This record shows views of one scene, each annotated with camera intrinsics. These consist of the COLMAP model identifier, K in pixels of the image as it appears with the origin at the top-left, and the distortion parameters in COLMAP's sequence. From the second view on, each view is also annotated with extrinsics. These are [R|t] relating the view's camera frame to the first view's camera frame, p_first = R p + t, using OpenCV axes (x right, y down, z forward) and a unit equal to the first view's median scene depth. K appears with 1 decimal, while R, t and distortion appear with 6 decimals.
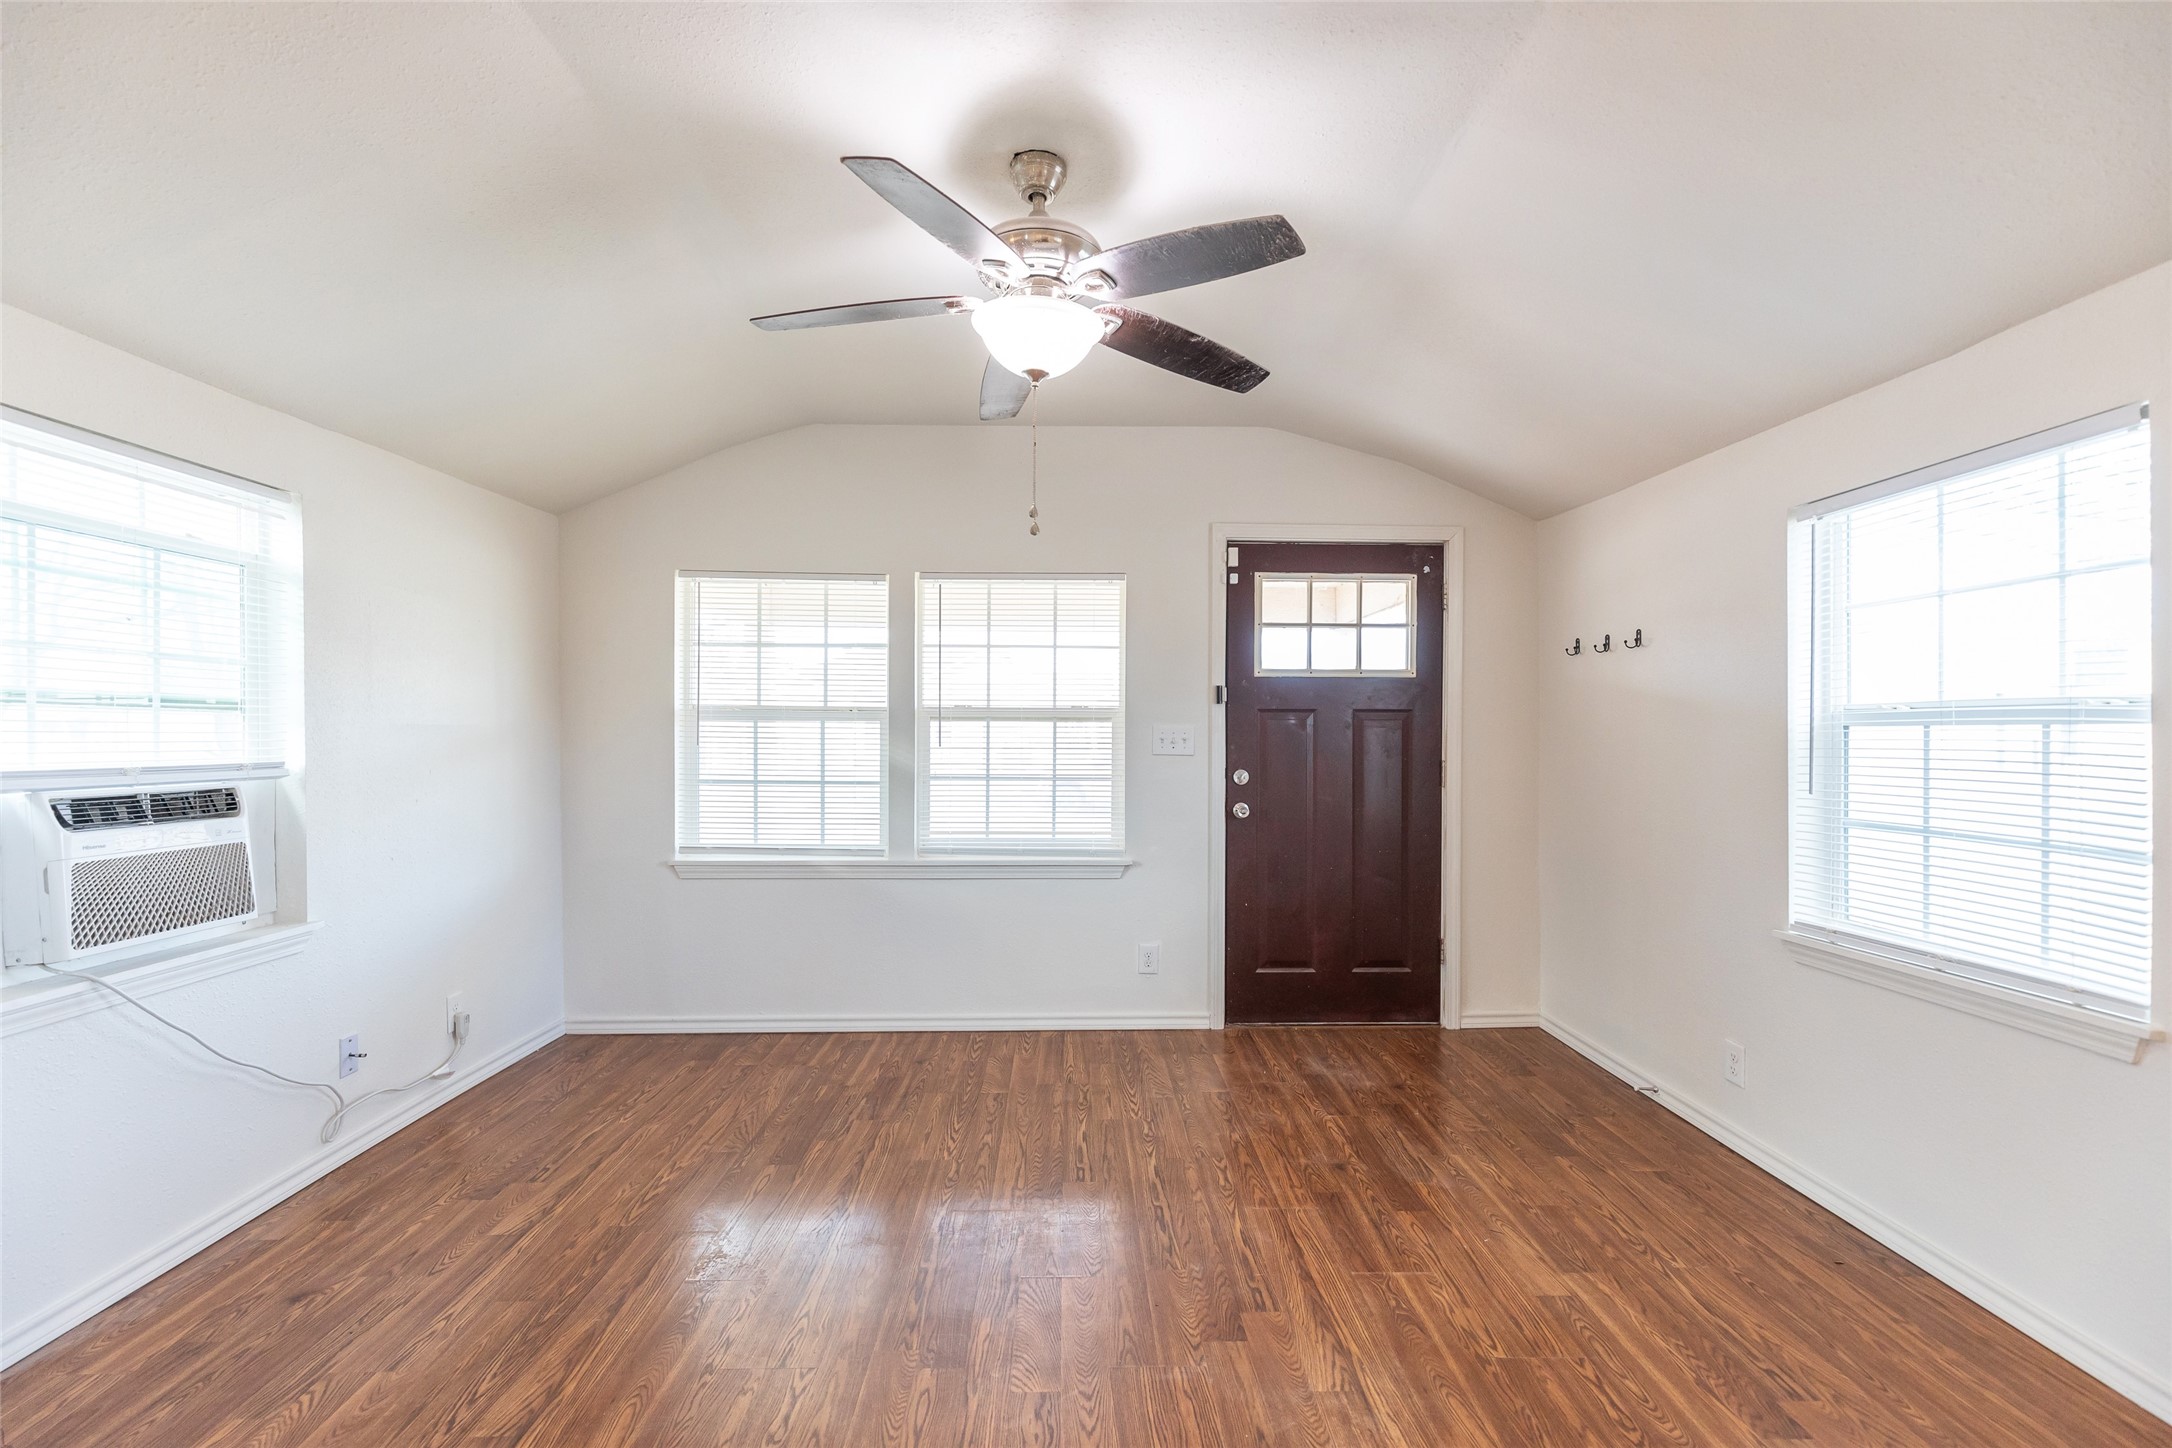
lens RADIAL K [[962.5, 0, 1087.7], [0, 962.5, 733.4], [0, 0, 1]] dist [0.010815, -0.000562]
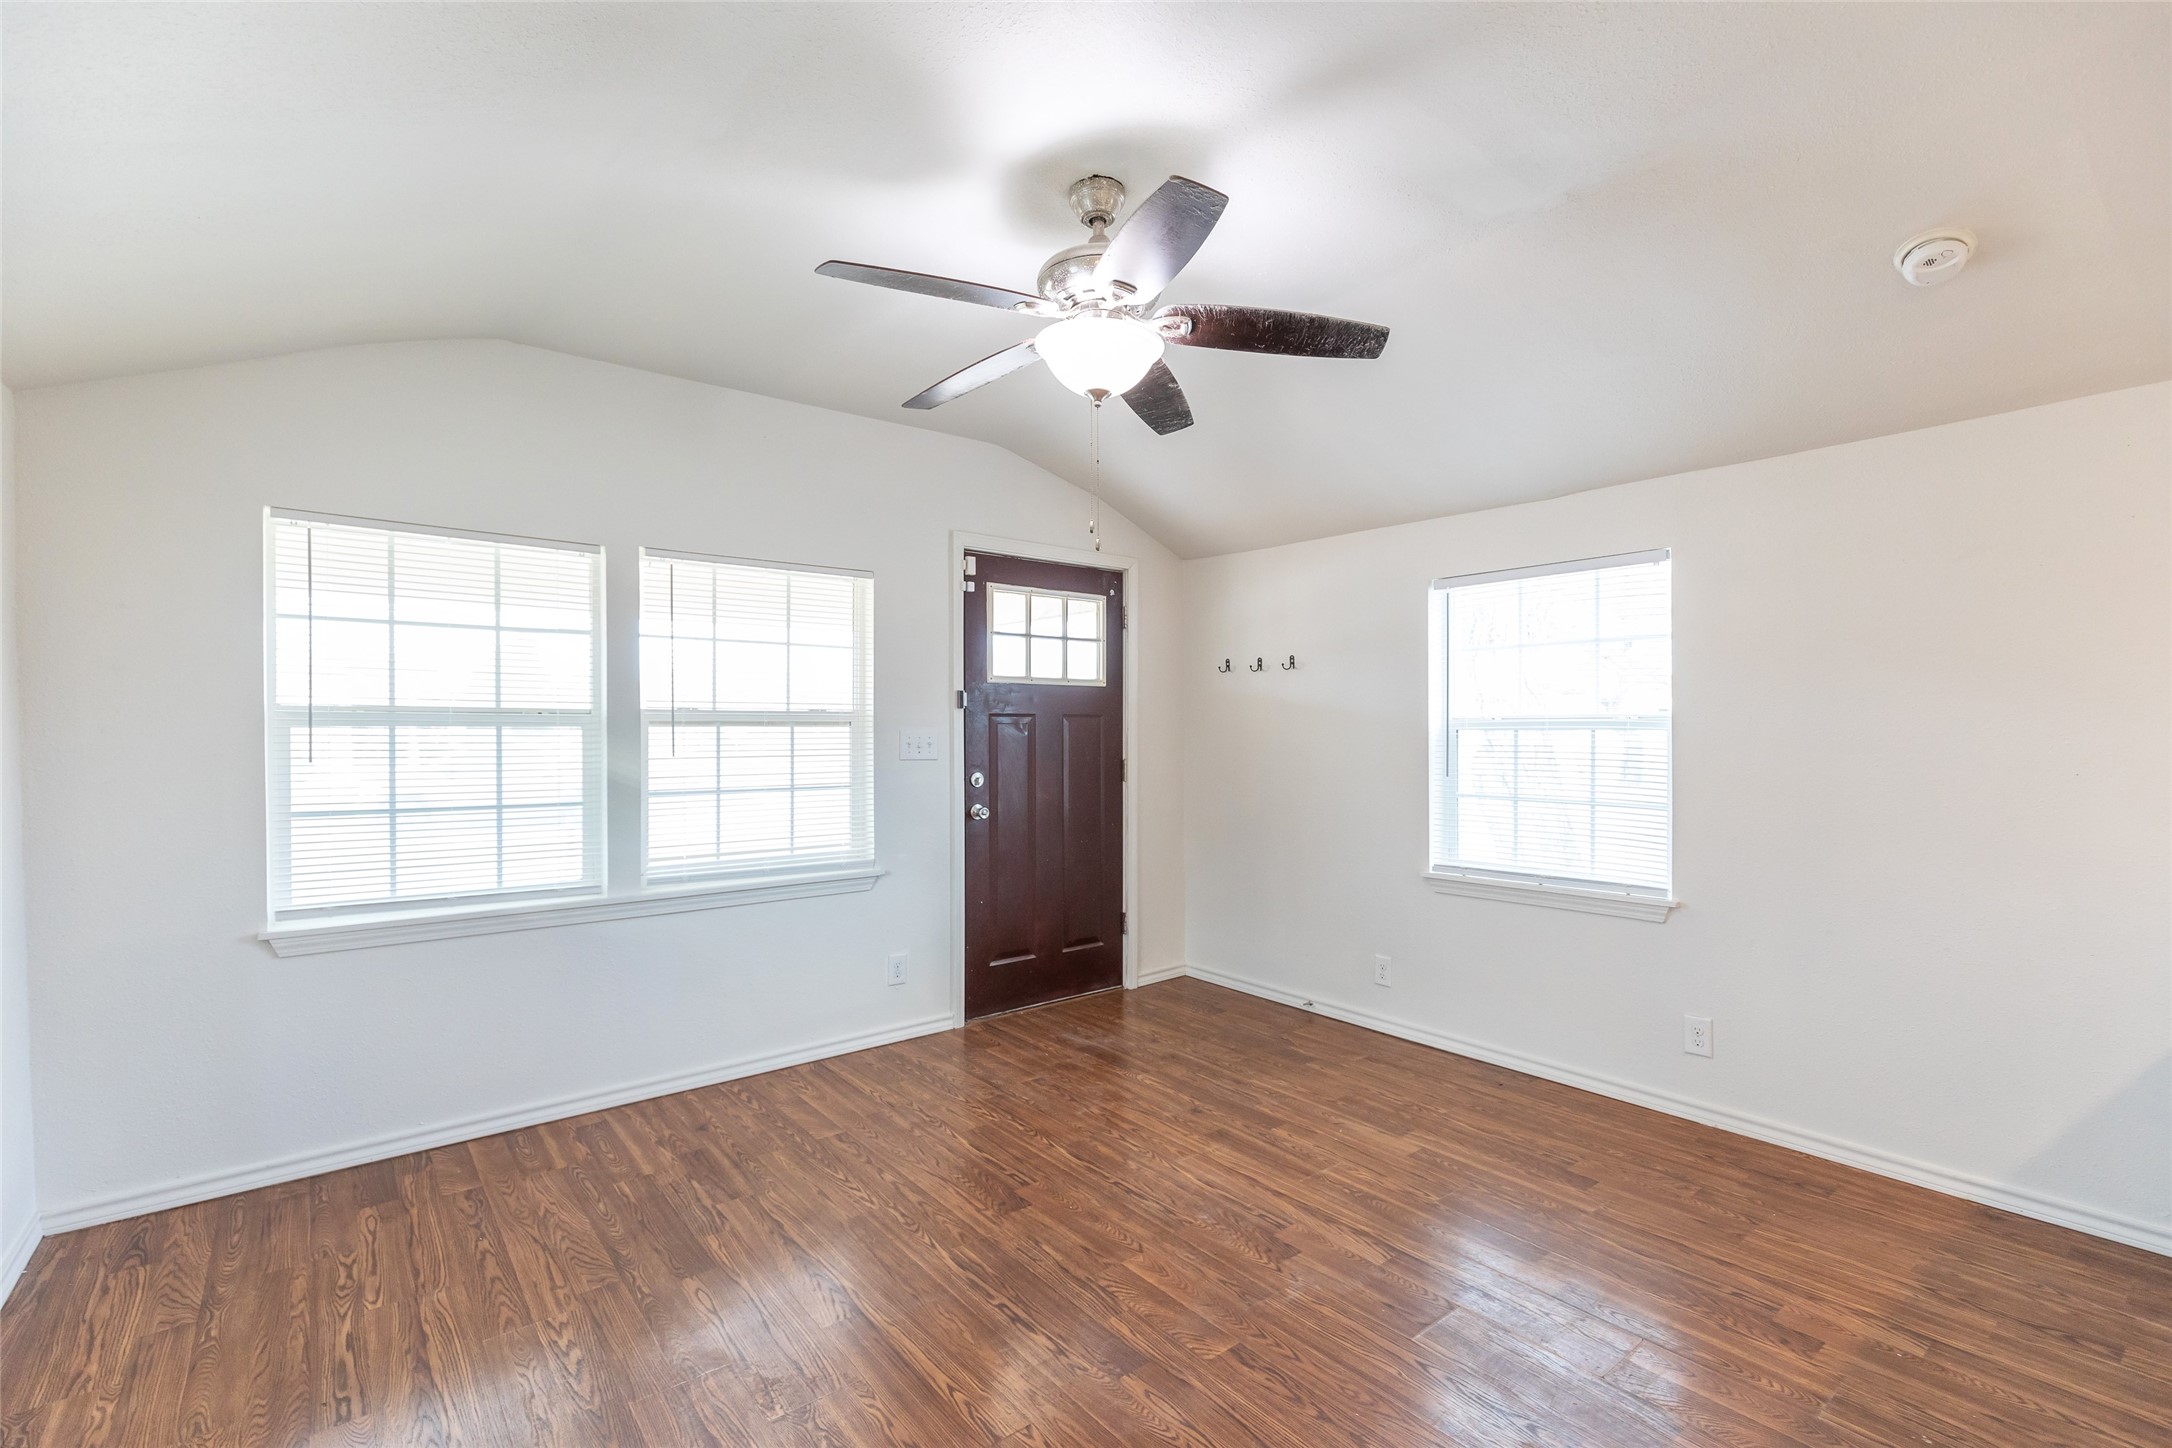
lens RADIAL K [[973.4, 0, 1080.2], [0, 973.4, 732.5], [0, 0, 1]] dist [0.013245, -0.000113]
pose [[0.798774, -0.007657, 0.601583, -0.382113], [0.005864, 0.999971, 0.004942, -0.009611], [-0.601603, -0.000420, 0.798795, 0.099608]]
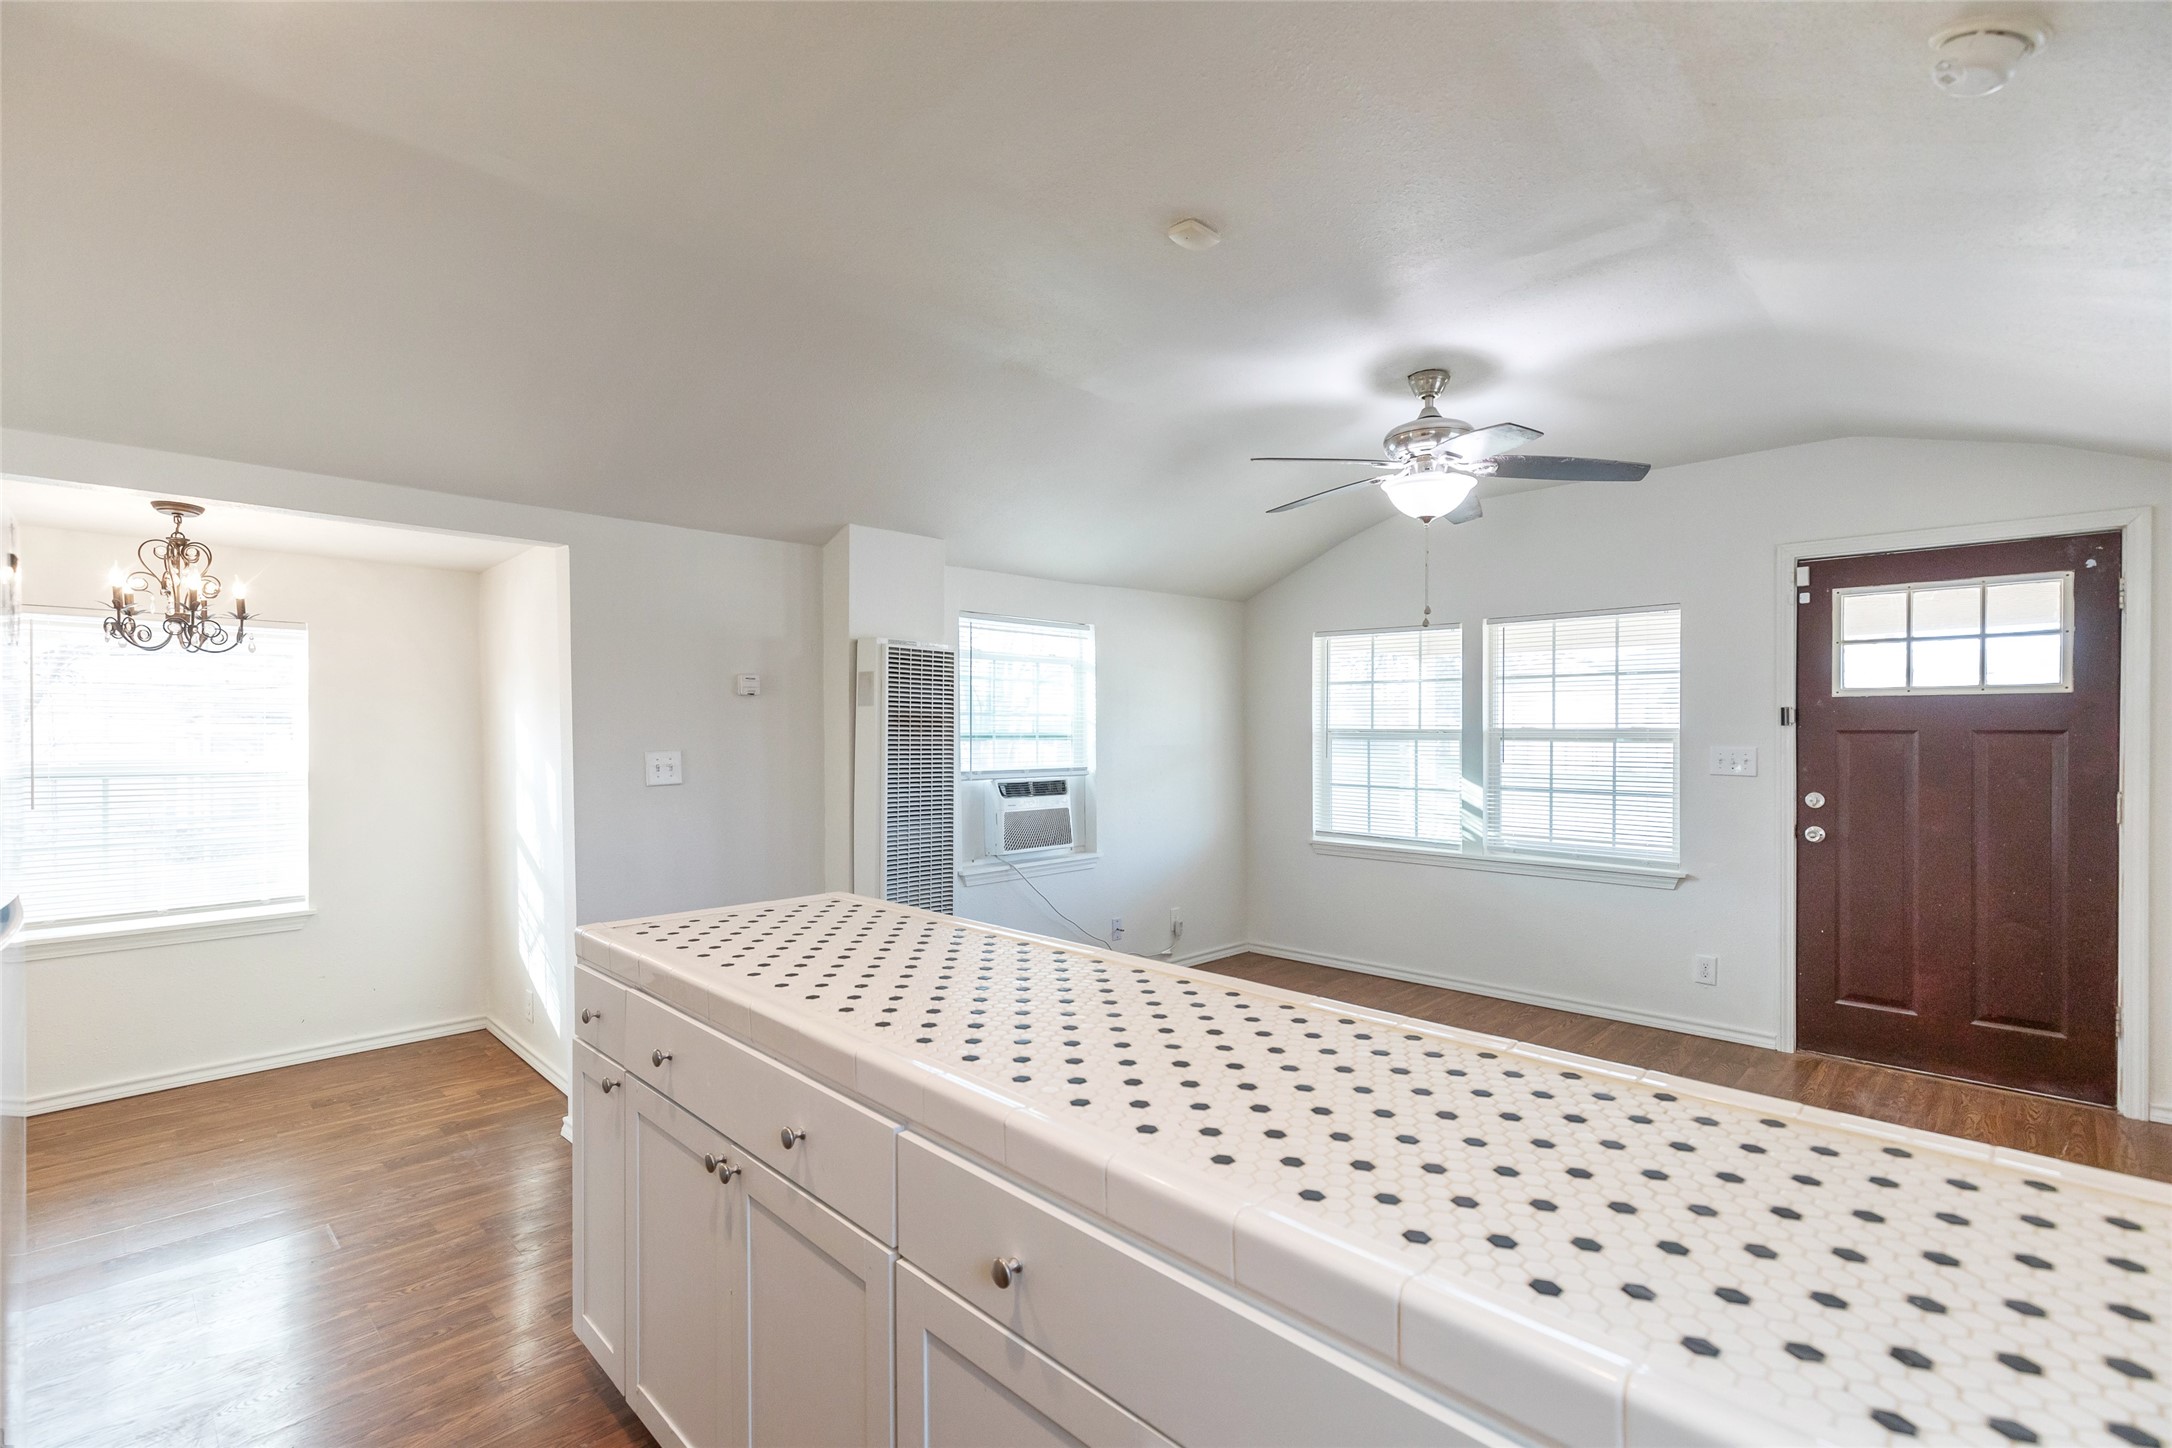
lens RADIAL K [[998.7, 0, 1086.7], [0, 998.7, 732.1], [0, 0, 1]] dist [0.009314, -0.000118]
pose [[0.700861, -0.000808, -0.713297, 0.369650], [0.002294, 0.999997, 0.001122, -0.026654], [0.713294, -0.002423, 0.700861, -0.241982]]
